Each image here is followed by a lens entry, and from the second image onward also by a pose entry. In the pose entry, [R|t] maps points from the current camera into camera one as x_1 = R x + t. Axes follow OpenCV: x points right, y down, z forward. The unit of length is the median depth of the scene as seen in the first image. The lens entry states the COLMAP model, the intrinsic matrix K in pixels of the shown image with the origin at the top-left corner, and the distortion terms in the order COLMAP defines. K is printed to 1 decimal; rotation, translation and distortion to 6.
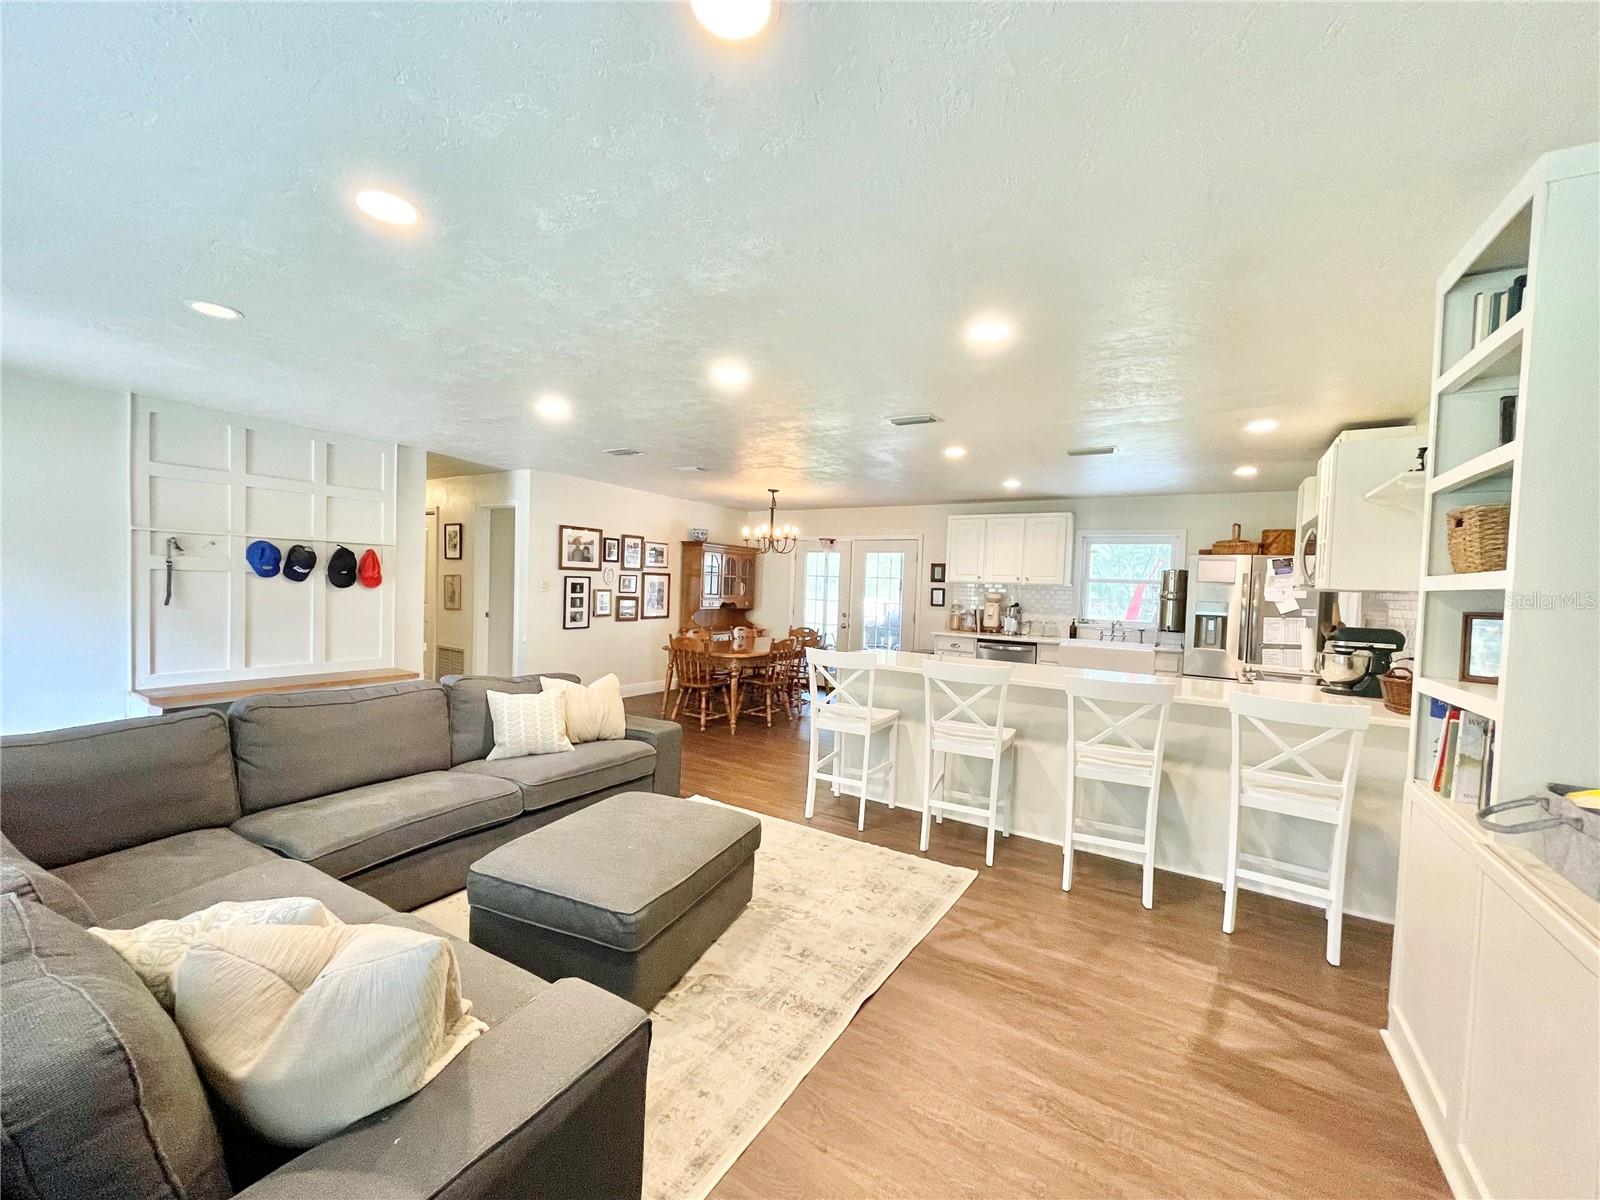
lens RADIAL K [[645.1, 0, 791.3], [0, 645.1, 606.3], [0, 0, 1]] dist [-0.004087, 0.001362]
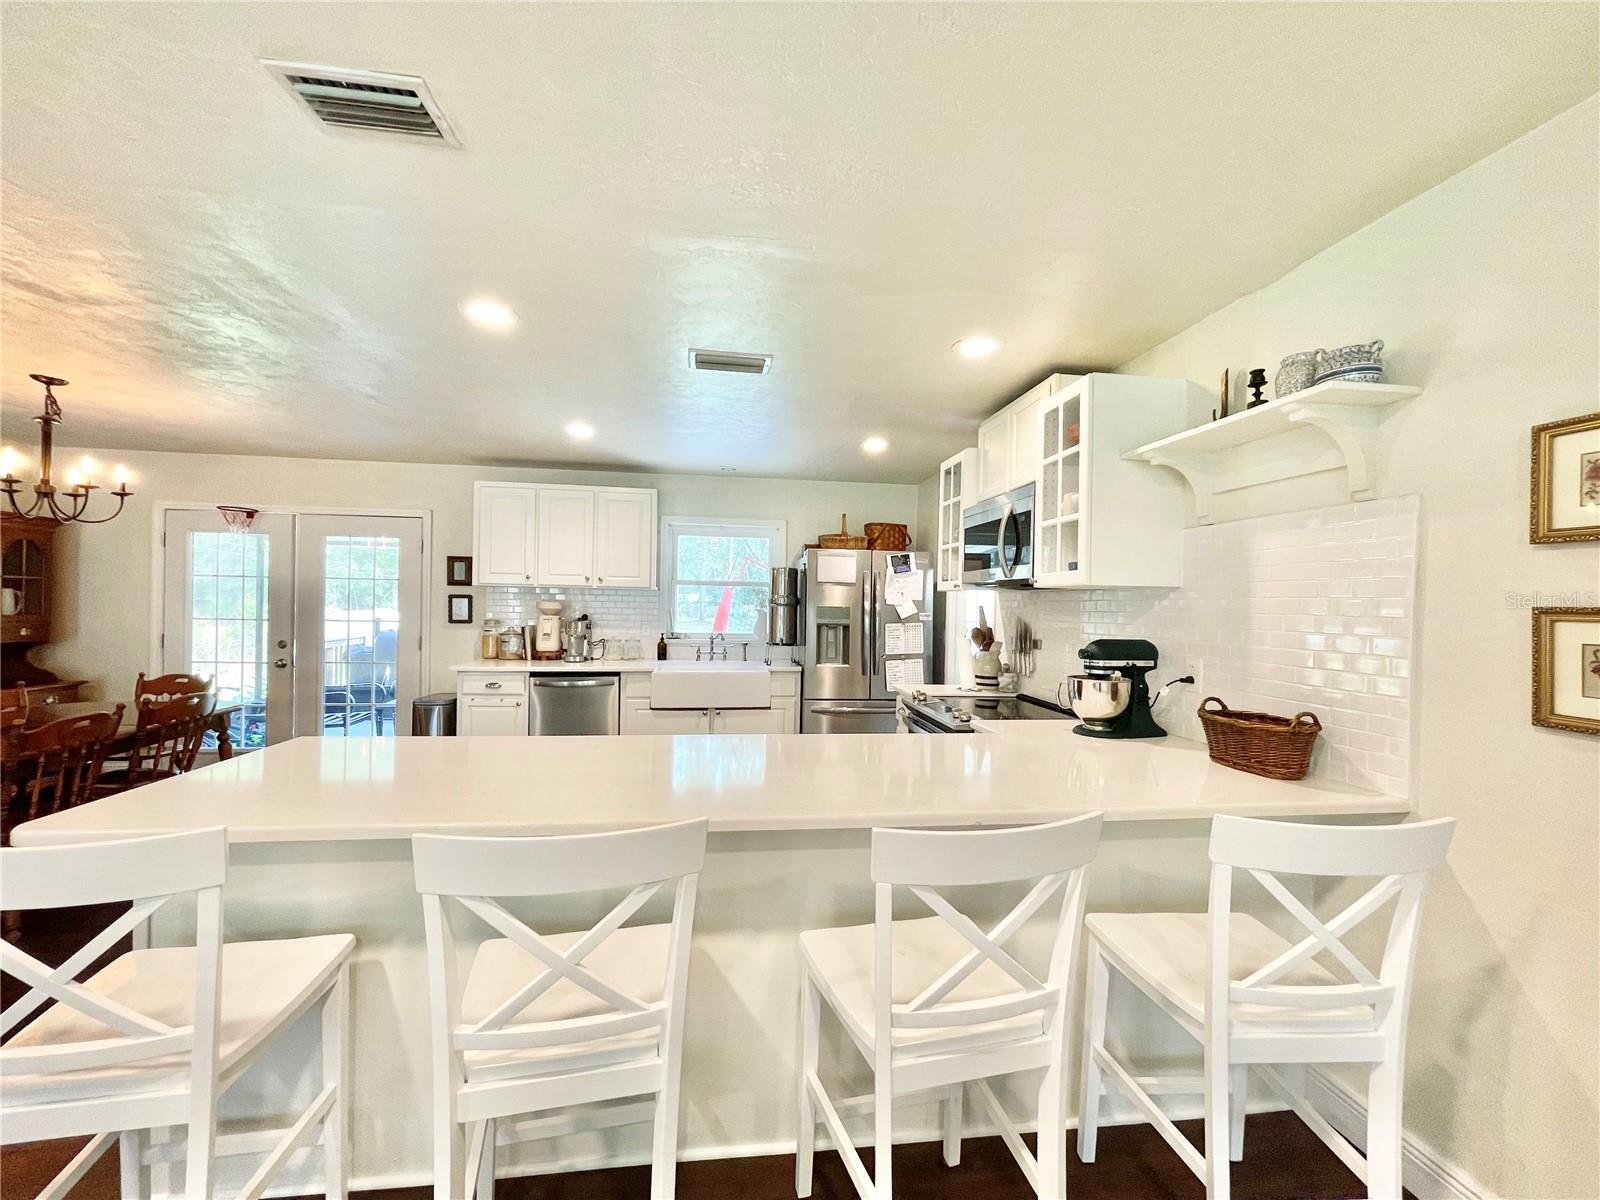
lens RADIAL K [[645.1, 0, 795.1], [0, 645.1, 608.4], [0, 0, 1]] dist [-0.004087, 0.001362]
pose [[0.762344, -0.025558, 0.646667, 0.074860], [0.030923, 0.999517, 0.003048, -0.007139], [-0.646433, 0.017674, 0.762766, 0.332593]]
